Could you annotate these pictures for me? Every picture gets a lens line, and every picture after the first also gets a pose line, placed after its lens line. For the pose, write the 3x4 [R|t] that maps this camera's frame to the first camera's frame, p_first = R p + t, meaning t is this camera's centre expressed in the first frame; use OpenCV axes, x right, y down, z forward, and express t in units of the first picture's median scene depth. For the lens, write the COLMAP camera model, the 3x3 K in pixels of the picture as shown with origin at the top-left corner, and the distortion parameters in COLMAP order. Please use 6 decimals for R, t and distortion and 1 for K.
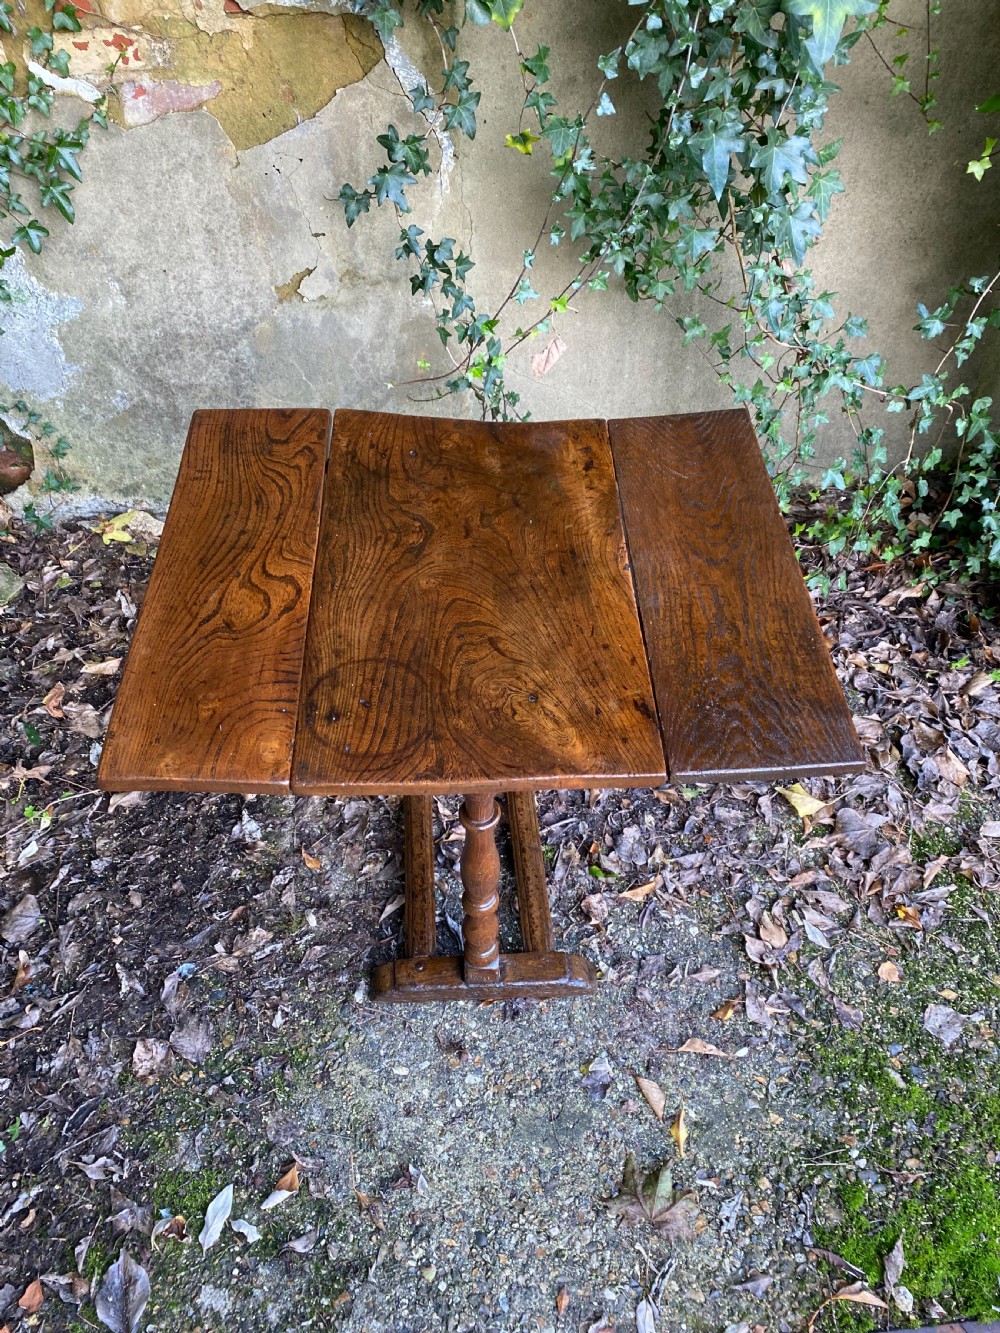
lens RADIAL K [[1025.1, 0, 496.8], [0, 1025.1, 663.0], [0, 0, 1]] dist [0.007908, 0.003271]
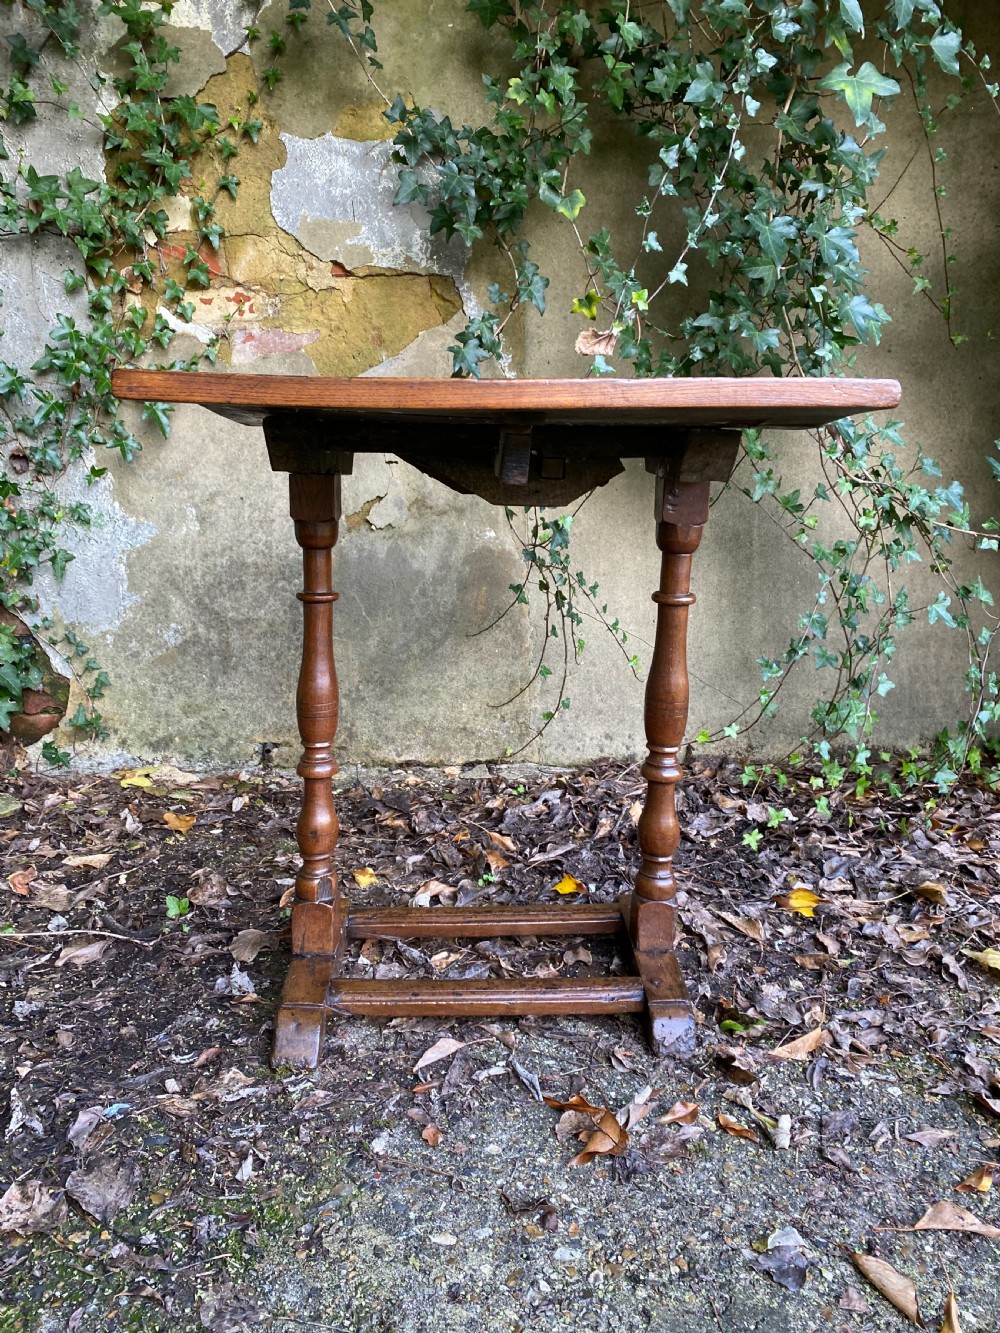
lens RADIAL K [[1028.0, 0, 490.3], [0, 1028.0, 664.0], [0, 0, 1]] dist [0.005537, 0.000732]
pose [[0.999379, -0.004606, -0.034932, -0.042279], [-0.016669, 0.811641, -0.583918, 0.447207], [0.031042, 0.584138, 0.811060, 0.316429]]
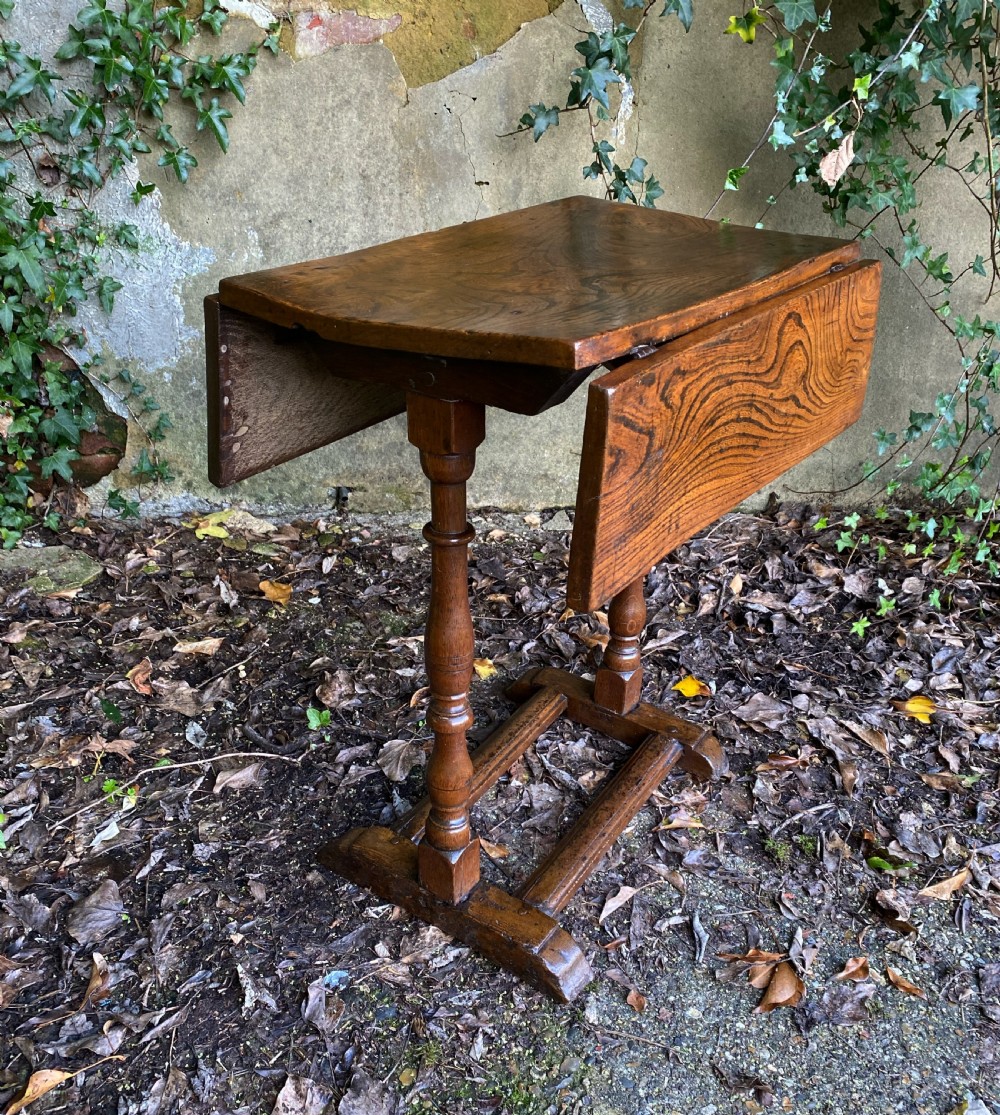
lens RADIAL K [[1027.6, 0, 507.1], [0, 1027.6, 584.0], [0, 0, 1]] dist [0.011011, -0.007451]
pose [[0.999458, 0.009444, 0.031550, -0.212822], [0.000424, 0.954231, -0.299070, 0.253298], [-0.032930, 0.298921, 0.953709, 0.258867]]
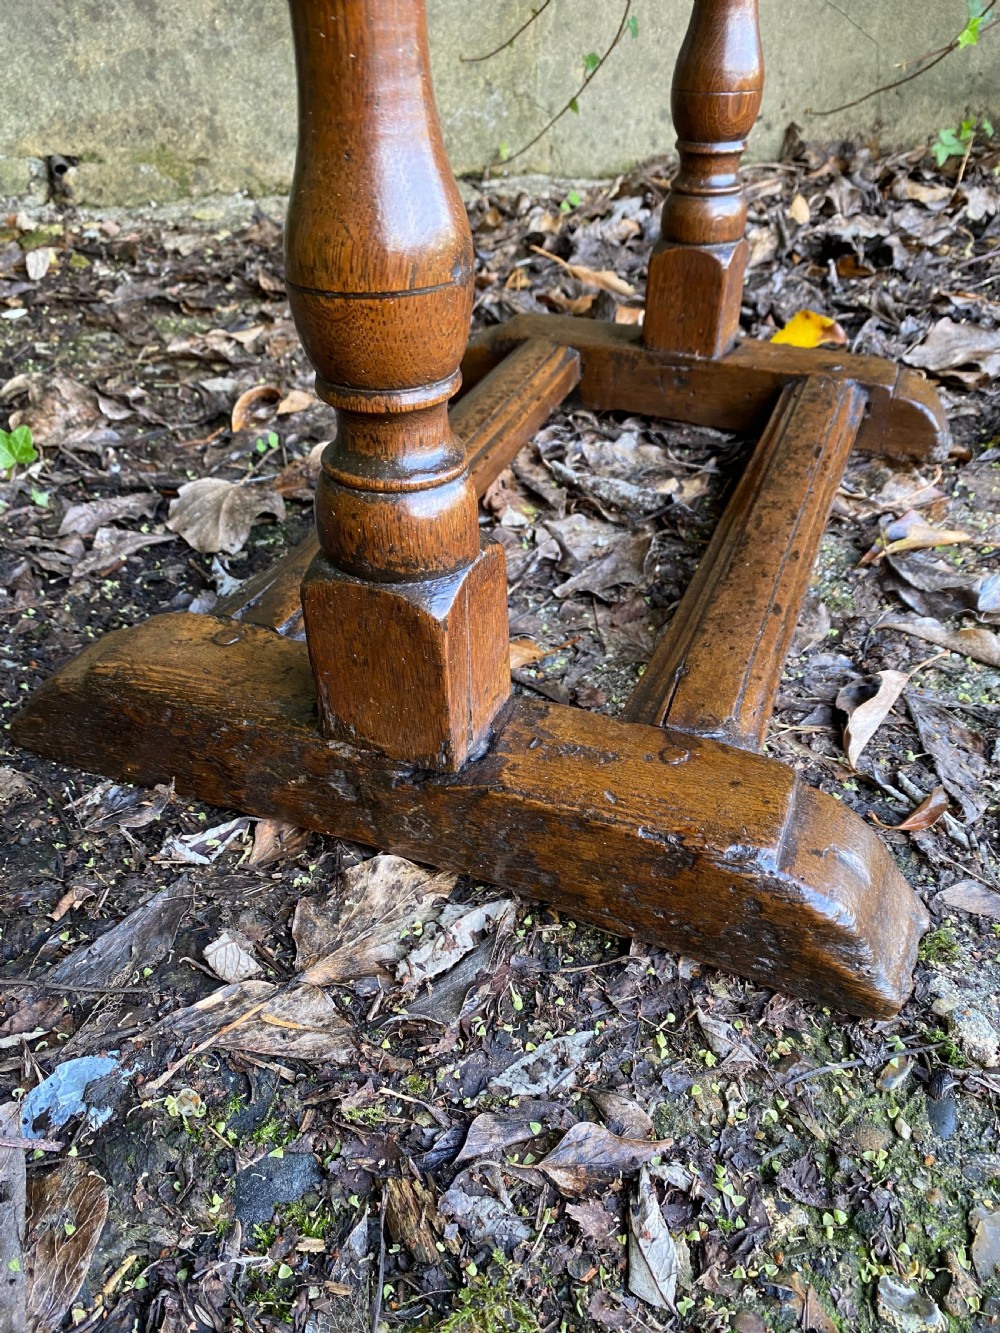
lens RADIAL K [[1042.1, 0, 507.8], [0, 1042.1, 671.1], [0, 0, 1]] dist [0.011523, 0.001475]
pose [[0.975834, -0.139501, 0.168189, -0.247245], [0.169106, 0.969583, -0.176954, 0.272476], [-0.138388, 0.201119, 0.969742, 0.790271]]
